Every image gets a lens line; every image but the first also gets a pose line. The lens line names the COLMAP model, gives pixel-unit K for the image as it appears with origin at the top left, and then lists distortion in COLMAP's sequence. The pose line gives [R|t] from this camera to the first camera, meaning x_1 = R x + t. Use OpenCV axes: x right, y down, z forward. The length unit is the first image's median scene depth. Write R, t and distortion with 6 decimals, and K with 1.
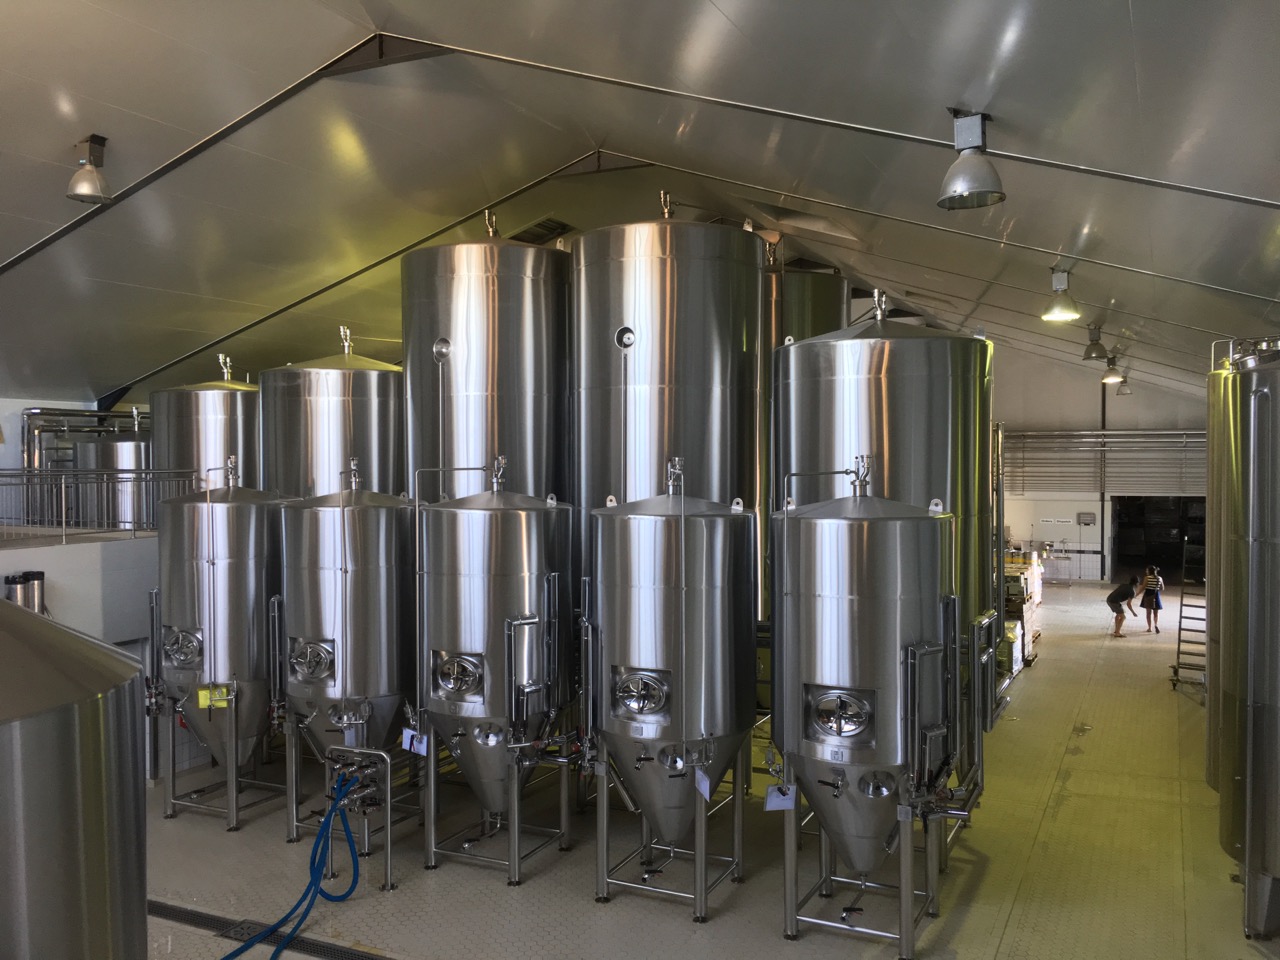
lens RADIAL K [[1064.8, 0, 639.1], [0, 1064.8, 482.8], [0, 0, 1]] dist [0.072268, -0.001835]
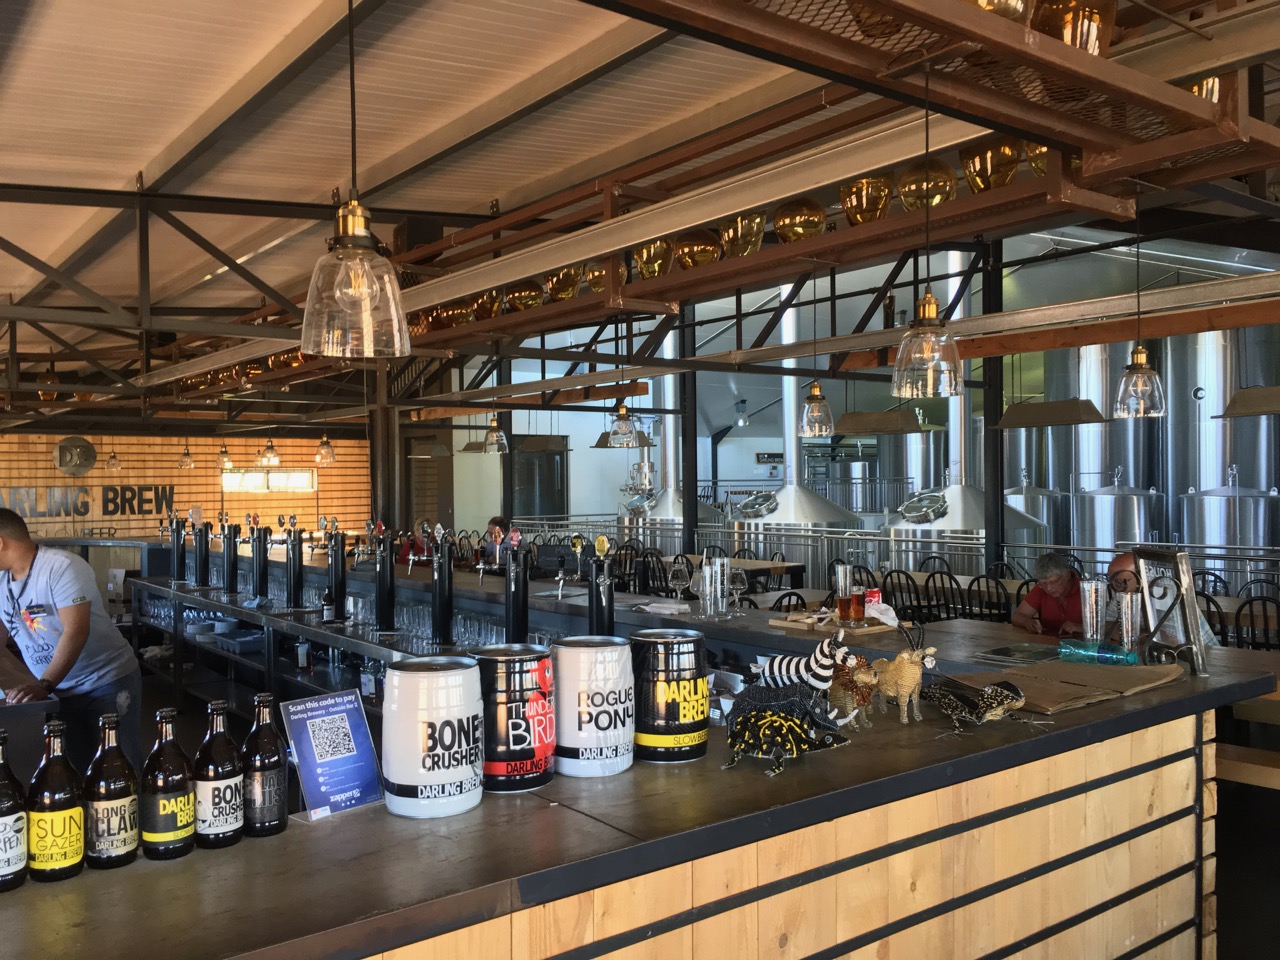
lens RADIAL K [[1064.8, 0, 636.1], [0, 1064.8, 481.9], [0, 0, 1]] dist [0.072268, -0.001835]
pose [[0.885077, -0.011927, -0.465292, -0.003249], [0.006809, 0.999896, -0.012679, 0.017766], [0.465395, 0.008054, 0.885066, -0.922855]]
